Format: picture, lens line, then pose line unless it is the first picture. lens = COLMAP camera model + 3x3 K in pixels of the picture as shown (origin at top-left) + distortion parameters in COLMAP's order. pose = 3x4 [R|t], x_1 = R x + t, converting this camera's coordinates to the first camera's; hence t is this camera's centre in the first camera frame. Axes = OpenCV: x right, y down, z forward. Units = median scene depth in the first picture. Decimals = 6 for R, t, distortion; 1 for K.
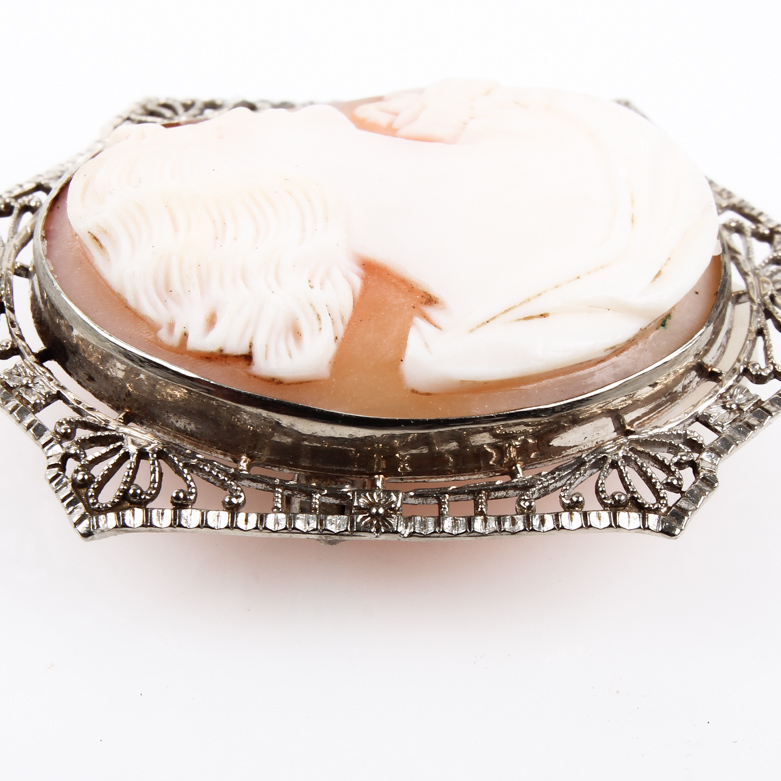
lens RADIAL K [[2117.3, 0, 390.5], [0, 2117.3, 390.5], [0, 0, 1]] dist [-0.113061, -0.816556]
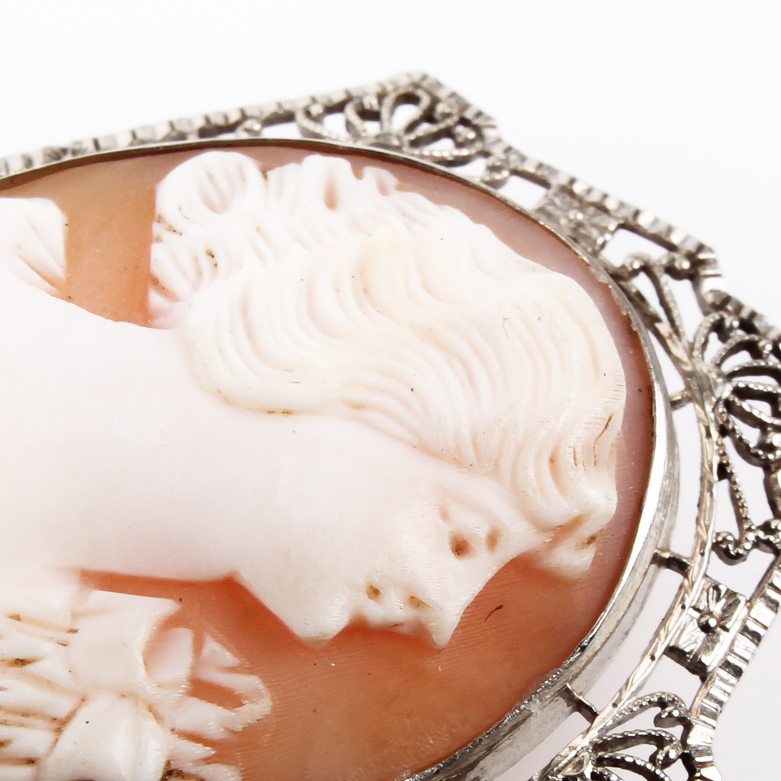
lens RADIAL K [[3226.8, 0, 390.5], [0, 3226.8, 390.5], [0, 0, 1]] dist [-0.276819, -2.091368]
pose [[-0.962231, 0.208542, -0.174990, 0.103449], [-0.222965, -0.234897, 0.946103, -1.100262], [0.156198, 0.949386, 0.272523, 0.759214]]
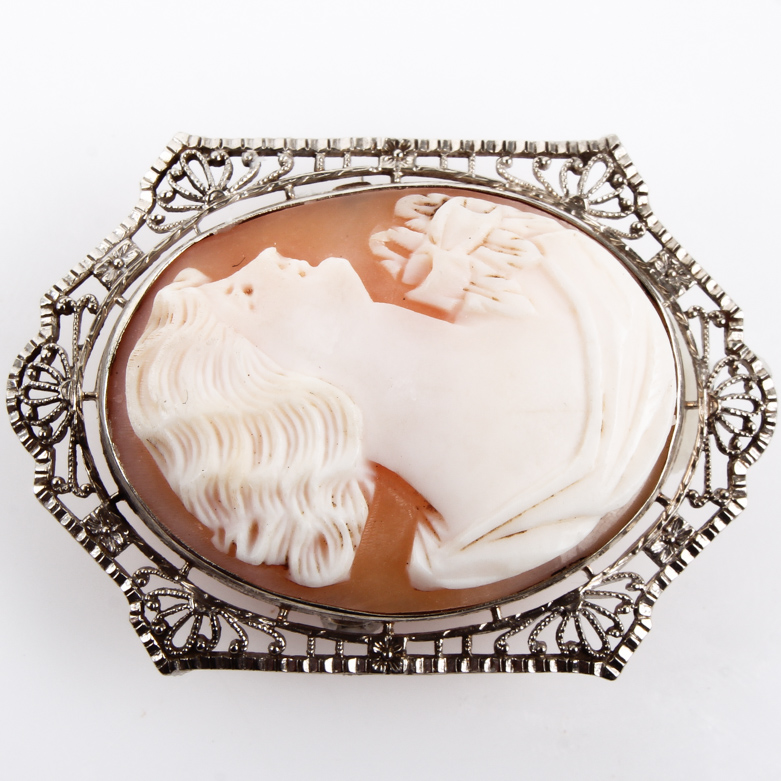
lens RADIAL K [[2117.3, 0, 390.5], [0, 2117.3, 390.5], [0, 0, 1]] dist [-0.113061, -0.816556]
pose [[0.999973, 0.006721, 0.003088, -0.009146], [-0.007187, 0.784283, 0.620362, -0.863386], [0.001747, -0.620367, 0.784310, 0.078401]]
